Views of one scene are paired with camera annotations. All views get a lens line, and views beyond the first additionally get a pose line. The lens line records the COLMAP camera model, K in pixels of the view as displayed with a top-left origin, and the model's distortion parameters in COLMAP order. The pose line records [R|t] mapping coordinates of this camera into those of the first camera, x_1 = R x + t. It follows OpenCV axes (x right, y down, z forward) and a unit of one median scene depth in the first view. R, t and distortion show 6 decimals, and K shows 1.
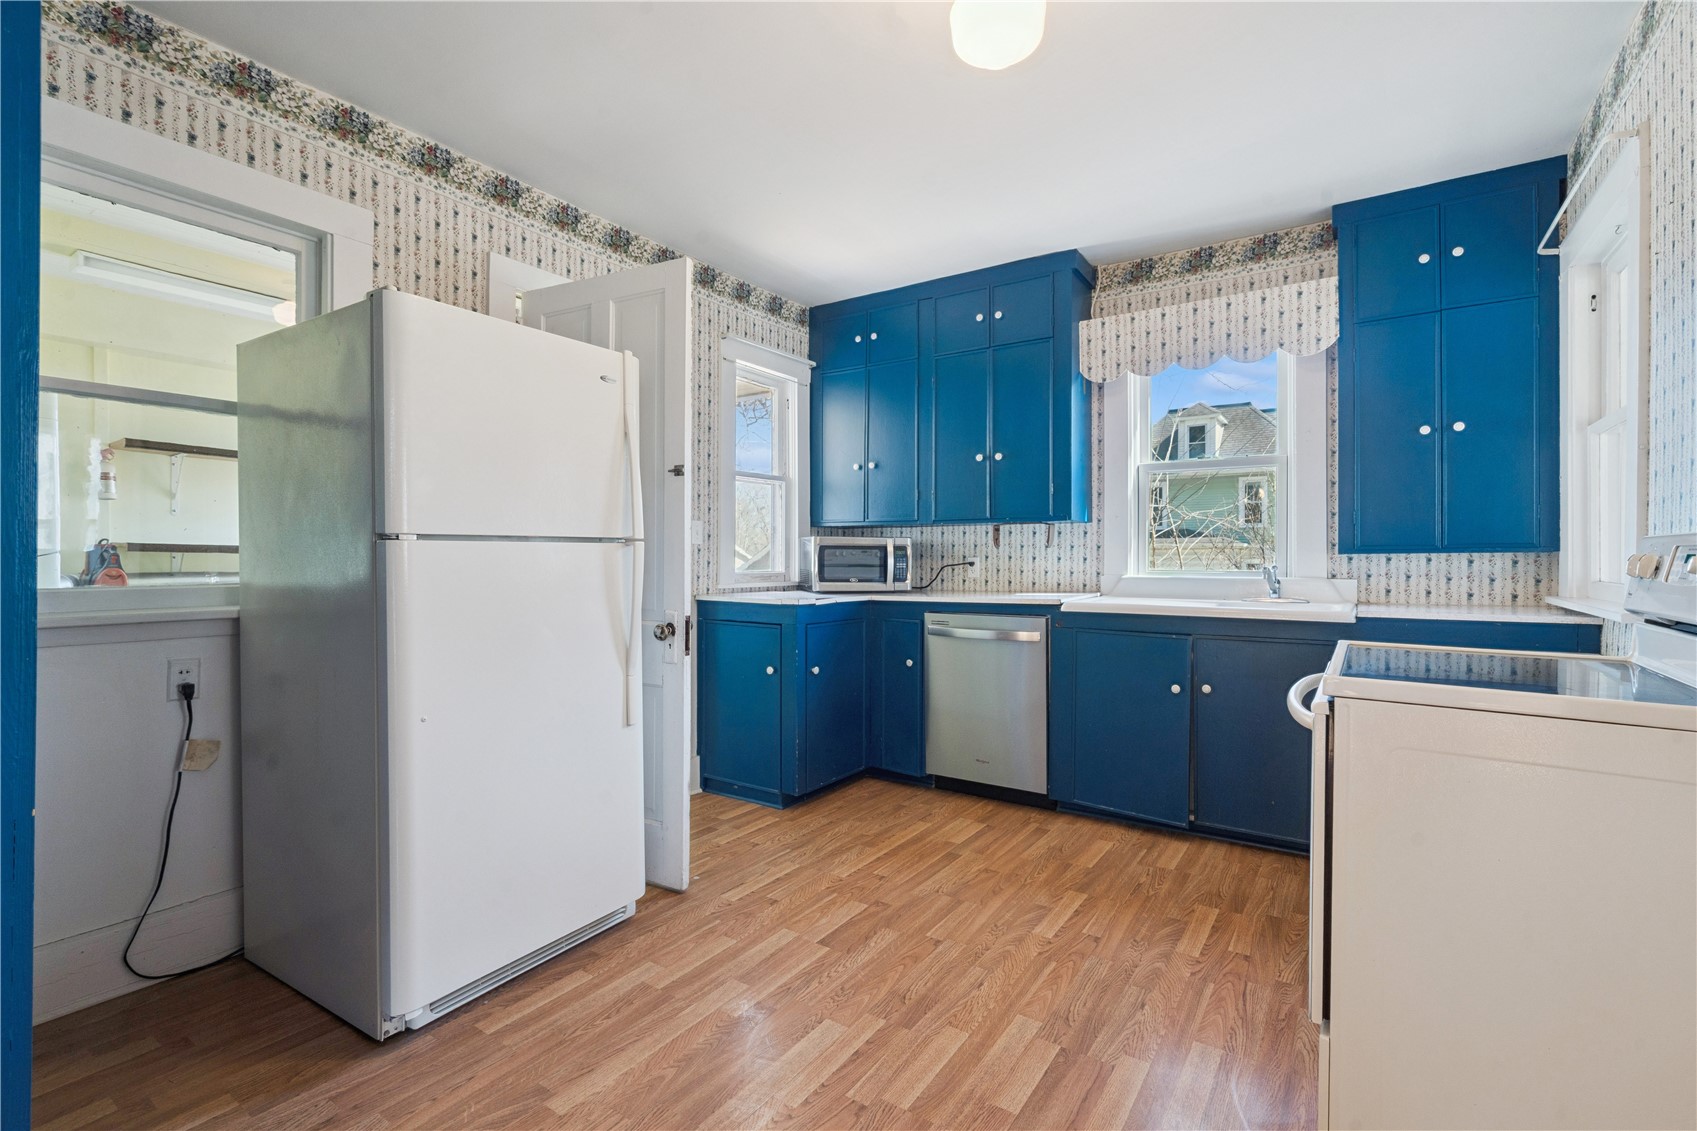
lens RADIAL K [[774.8, 0, 851.6], [0, 774.8, 558.8], [0, 0, 1]] dist [0.000915, 0.000875]
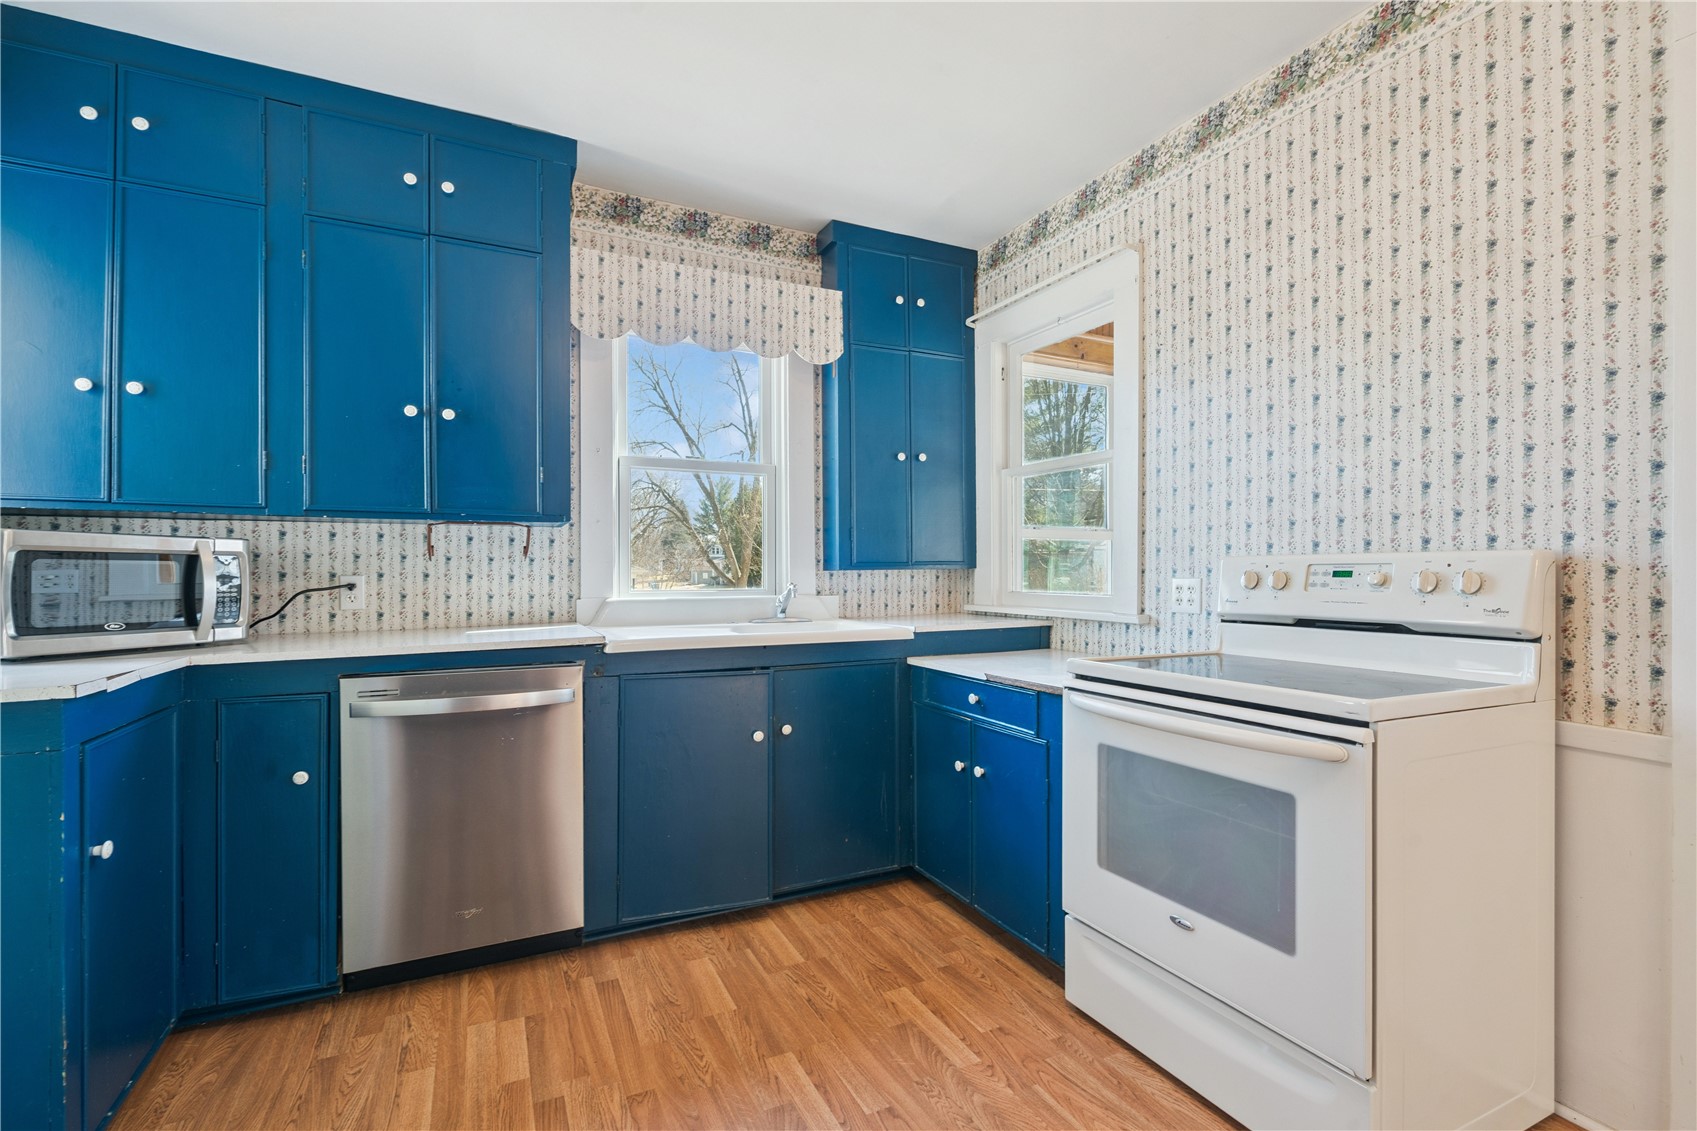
lens RADIAL K [[774.8, 0, 853.1], [0, 774.8, 572.8], [0, 0, 1]] dist [0.000915, 0.000875]
pose [[0.495705, -0.003882, 0.868482, -0.219075], [0.005195, 0.999985, 0.001505, -0.004185], [-0.868476, 0.003766, 0.495718, 0.465579]]
